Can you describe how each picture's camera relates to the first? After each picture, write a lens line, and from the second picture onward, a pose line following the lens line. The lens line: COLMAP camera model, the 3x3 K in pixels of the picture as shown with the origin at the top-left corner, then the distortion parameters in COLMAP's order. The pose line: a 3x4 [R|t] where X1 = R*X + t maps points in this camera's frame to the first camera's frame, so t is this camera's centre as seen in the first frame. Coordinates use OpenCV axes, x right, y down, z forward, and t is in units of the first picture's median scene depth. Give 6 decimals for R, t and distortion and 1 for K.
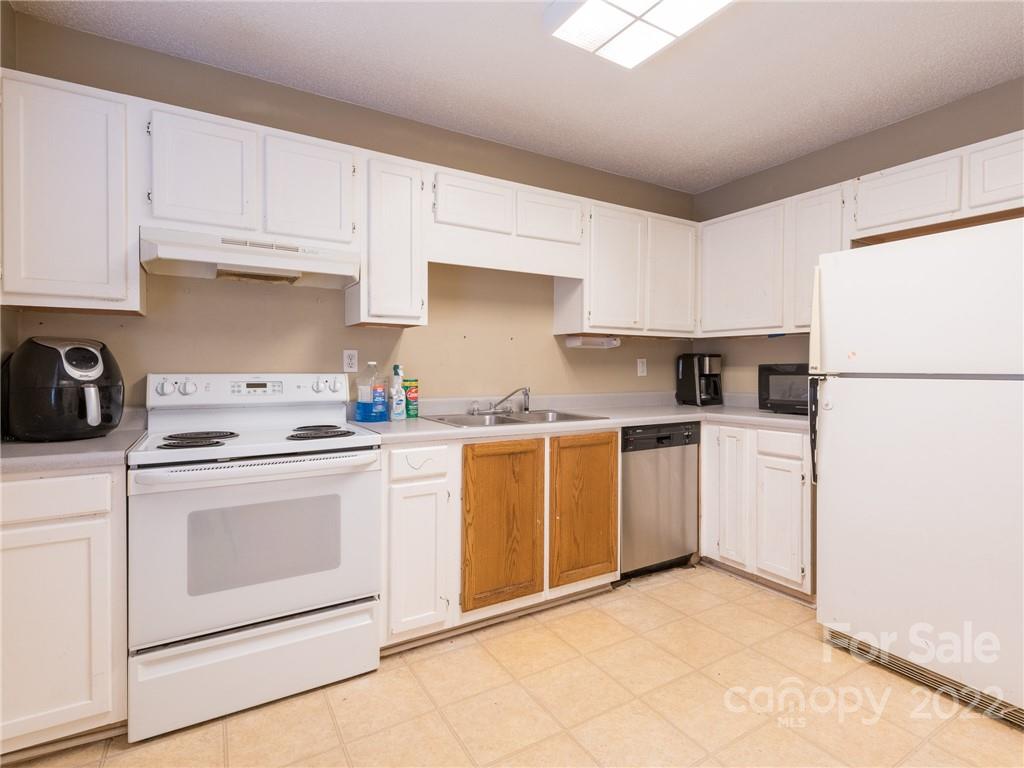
lens RADIAL K [[514.7, 0, 553.7], [0, 514.7, 372.4], [0, 0, 1]] dist [-0.003658, -0.001564]
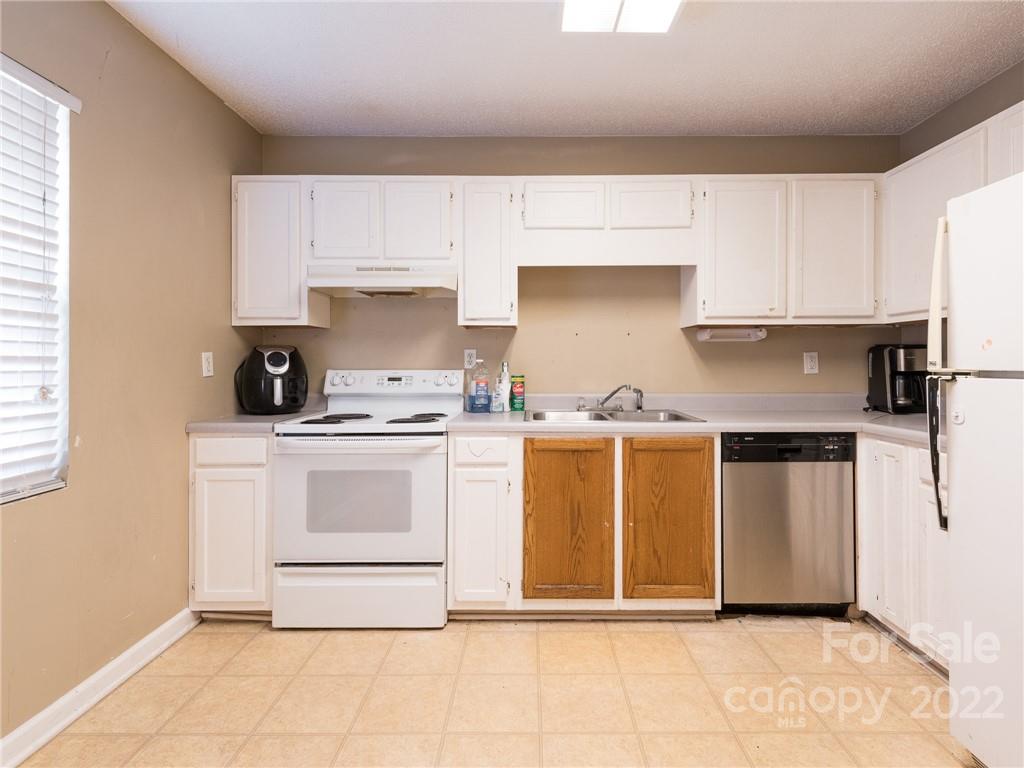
lens RADIAL K [[529.7, 0, 537.5], [0, 529.7, 358.7], [0, 0, 1]] dist [-0.000907, -0.002186]
pose [[0.839991, -0.009120, -0.542524, 0.399813], [-0.000501, 0.999845, -0.017584, -0.002118], [0.542600, 0.015042, 0.839856, 0.093718]]
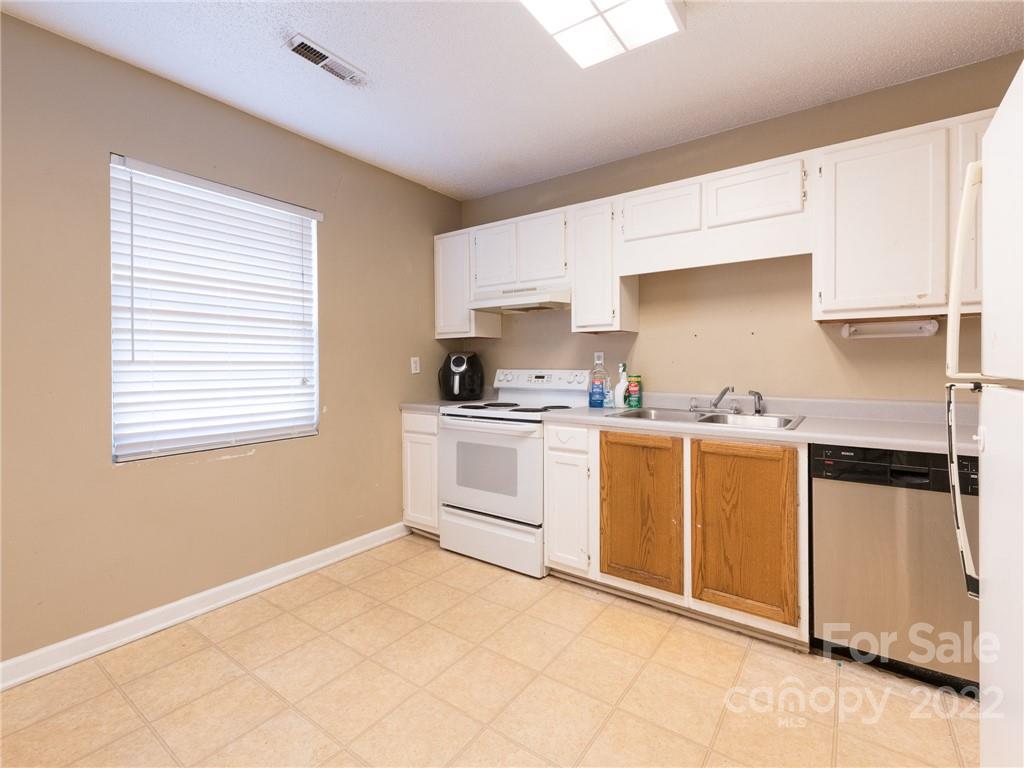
lens RADIAL K [[474.1, 0, 509.3], [0, 474.1, 366.9], [0, 0, 1]] dist [-0.000194, -0.000242]
pose [[0.356374, 0.002336, -0.934340, 0.705578], [-0.003401, 0.999993, 0.001204, -0.006656], [0.934337, 0.002748, 0.356380, 0.376751]]
